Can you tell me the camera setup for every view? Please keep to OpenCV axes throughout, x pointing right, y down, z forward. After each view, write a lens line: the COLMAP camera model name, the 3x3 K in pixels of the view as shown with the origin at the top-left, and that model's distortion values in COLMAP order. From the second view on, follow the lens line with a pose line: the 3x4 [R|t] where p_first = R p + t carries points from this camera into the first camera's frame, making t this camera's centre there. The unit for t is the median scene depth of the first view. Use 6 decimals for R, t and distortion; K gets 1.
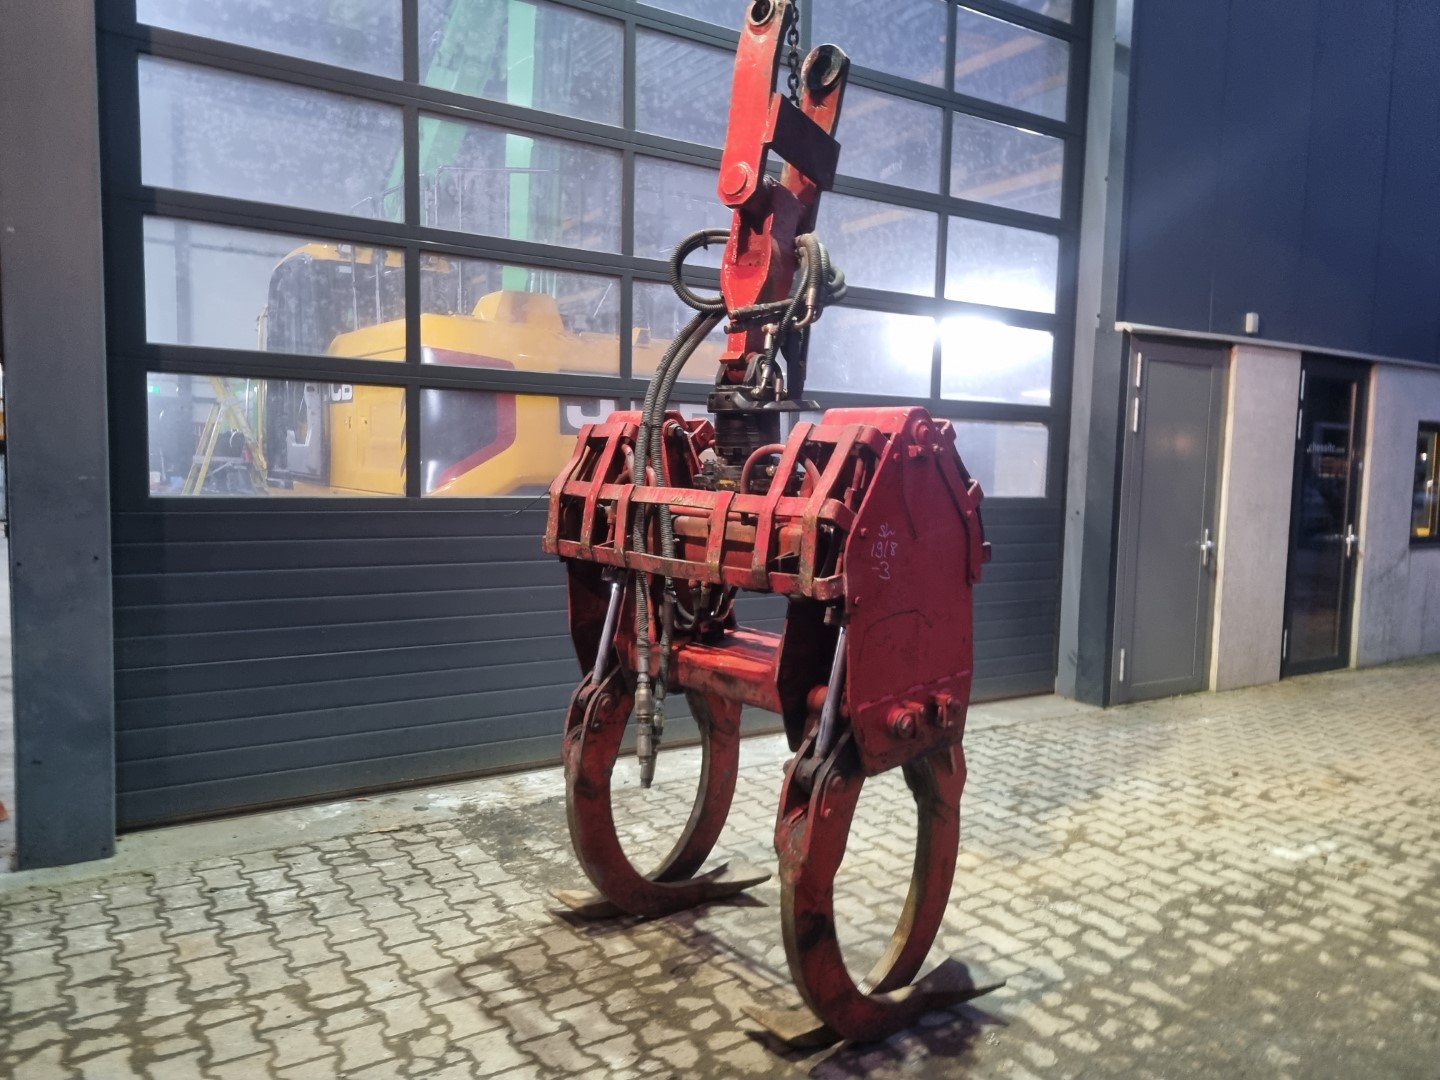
lens RADIAL K [[1083.5, 0, 720.0], [0, 1083.5, 540.0], [0, 0, 1]] dist [0.028173, -0.006173]
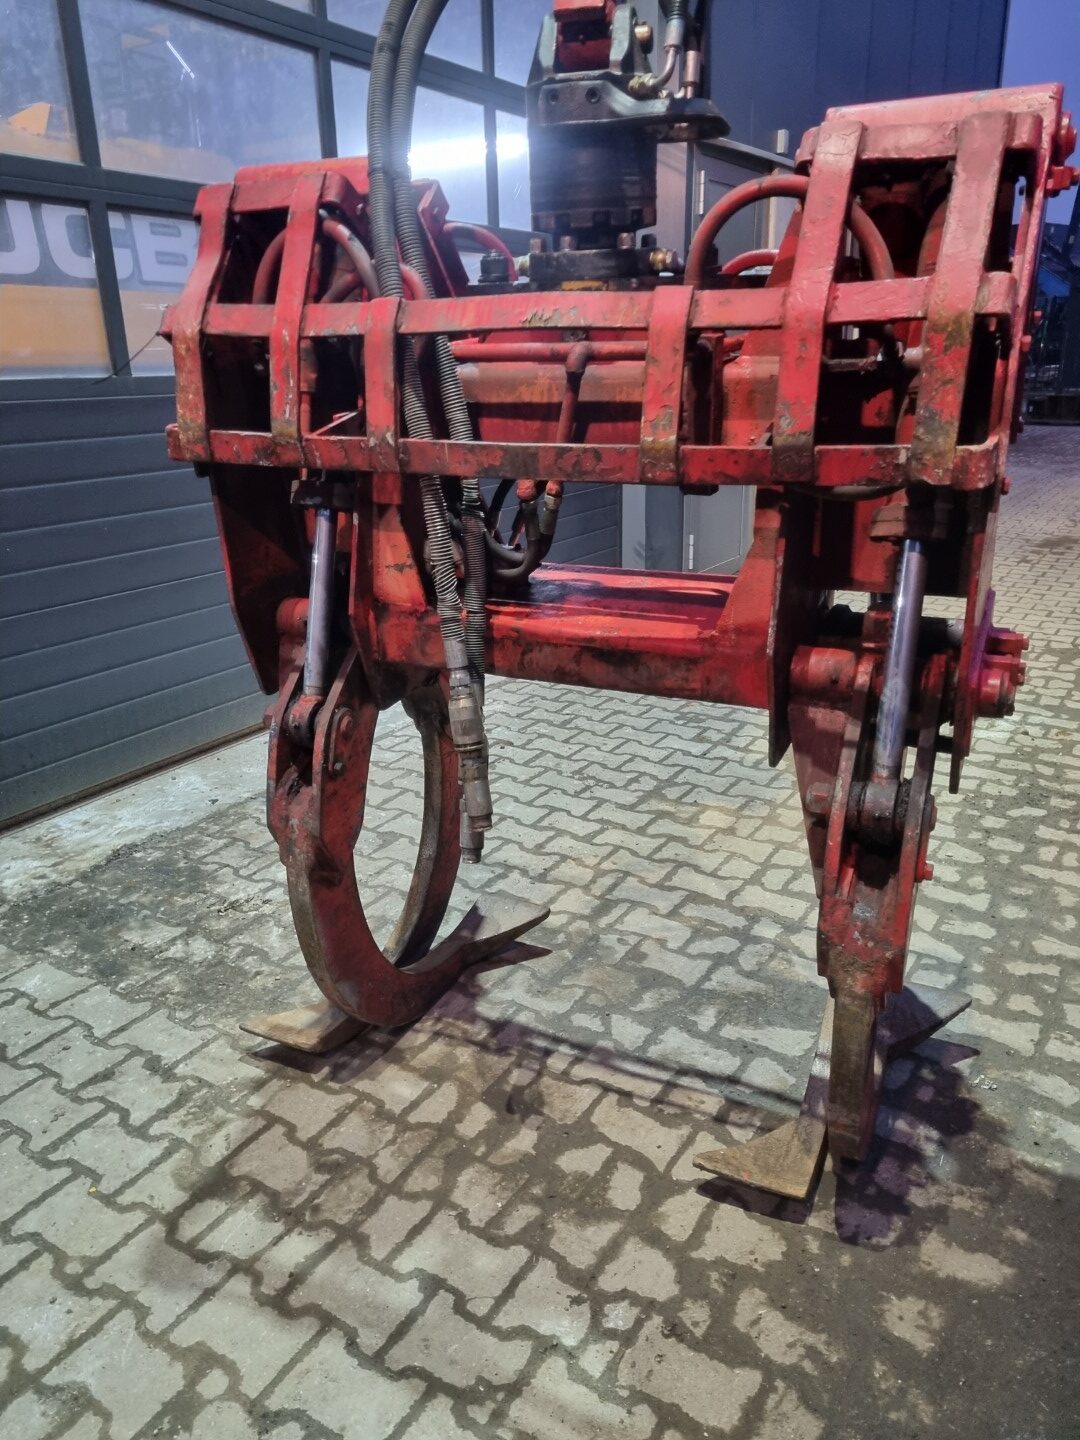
lens RADIAL K [[1083.0, 0, 533.9], [0, 1083.0, 722.0], [0, 0, 1]] dist [0.063342, -0.038687]
pose [[0.911915, -0.172333, 0.372442, -0.232008], [0.073949, 0.961703, 0.263929, 0.007459], [-0.403662, -0.213139, 0.889735, 0.469808]]
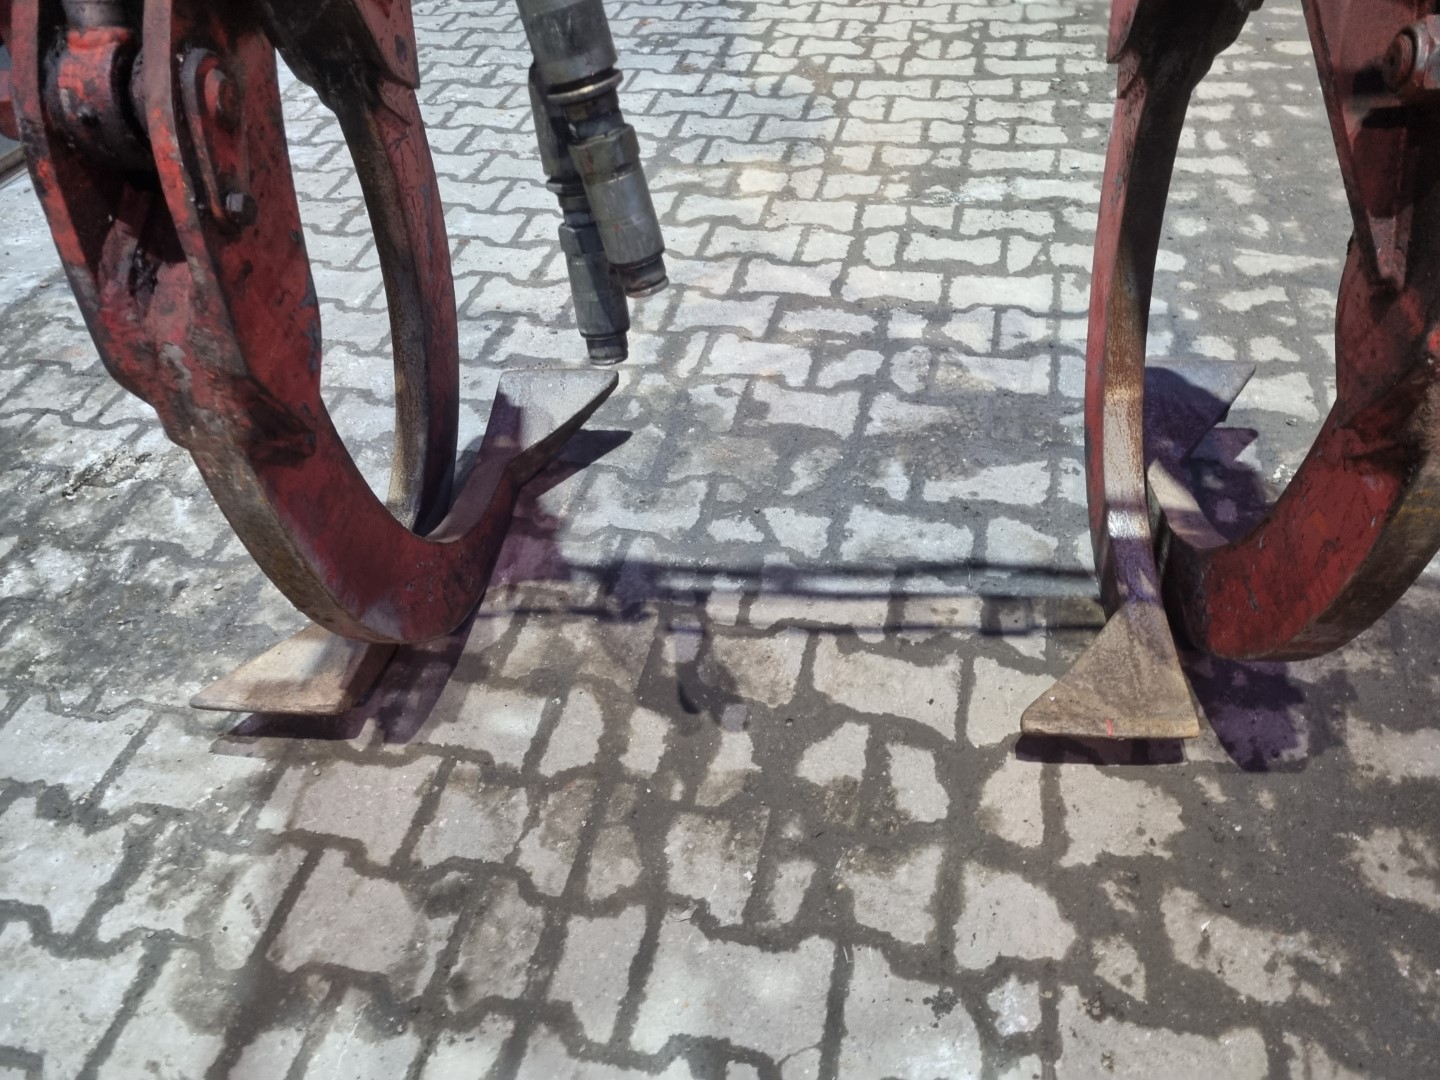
lens RADIAL K [[1096.0, 0, 728.3], [0, 1096.0, 542.8], [0, 0, 1]] dist [0.046715, -0.012102]
pose [[0.717138, -0.526070, 0.457124, -0.190978], [0.144559, 0.753928, 0.640855, 0.085682], [-0.681774, -0.393500, 0.616719, 0.758389]]
